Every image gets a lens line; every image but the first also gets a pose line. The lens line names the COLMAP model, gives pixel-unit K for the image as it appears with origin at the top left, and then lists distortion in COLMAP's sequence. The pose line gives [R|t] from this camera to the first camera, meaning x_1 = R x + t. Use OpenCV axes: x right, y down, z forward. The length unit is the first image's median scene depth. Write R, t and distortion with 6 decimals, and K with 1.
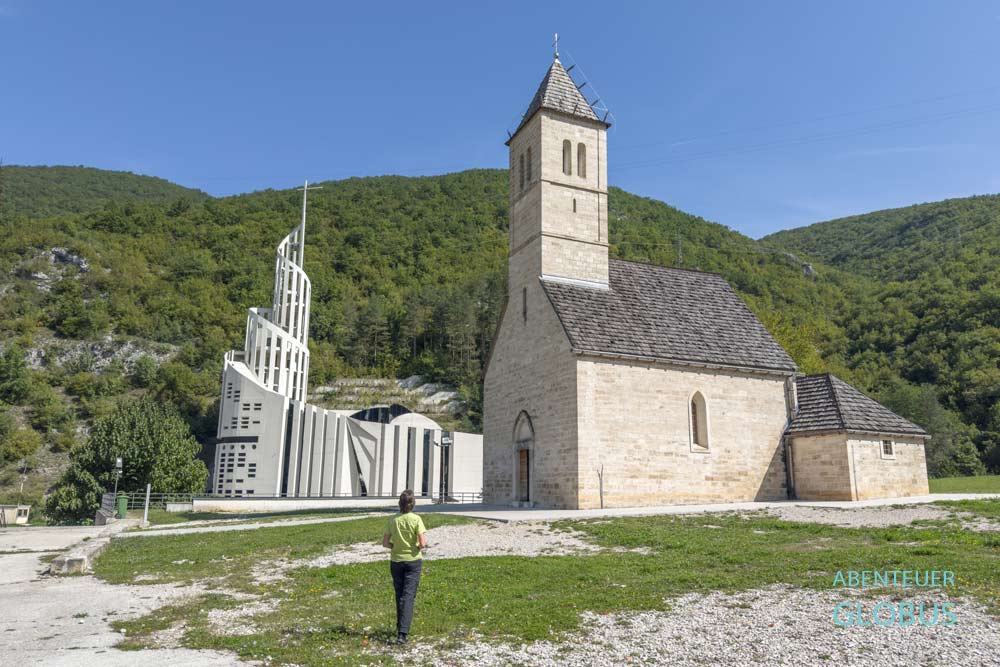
lens RADIAL K [[691.8, 0, 527.3], [0, 691.8, 337.1], [0, 0, 1]] dist [0.127936, -0.146750]
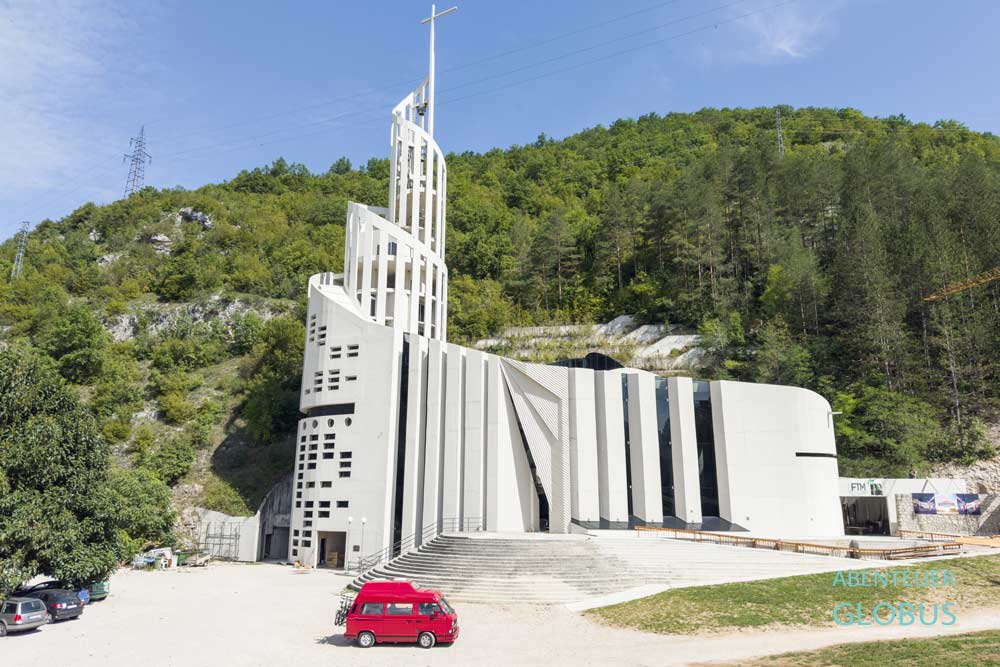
lens RADIAL K [[691.8, 0, 527.3], [0, 691.8, 337.1], [0, 0, 1]] dist [0.127936, -0.146750]
pose [[0.956763, -0.070130, -0.282288, -0.074069], [0.065040, 0.997507, -0.027373, 0.088165], [0.283504, 0.007830, 0.958939, 0.400107]]
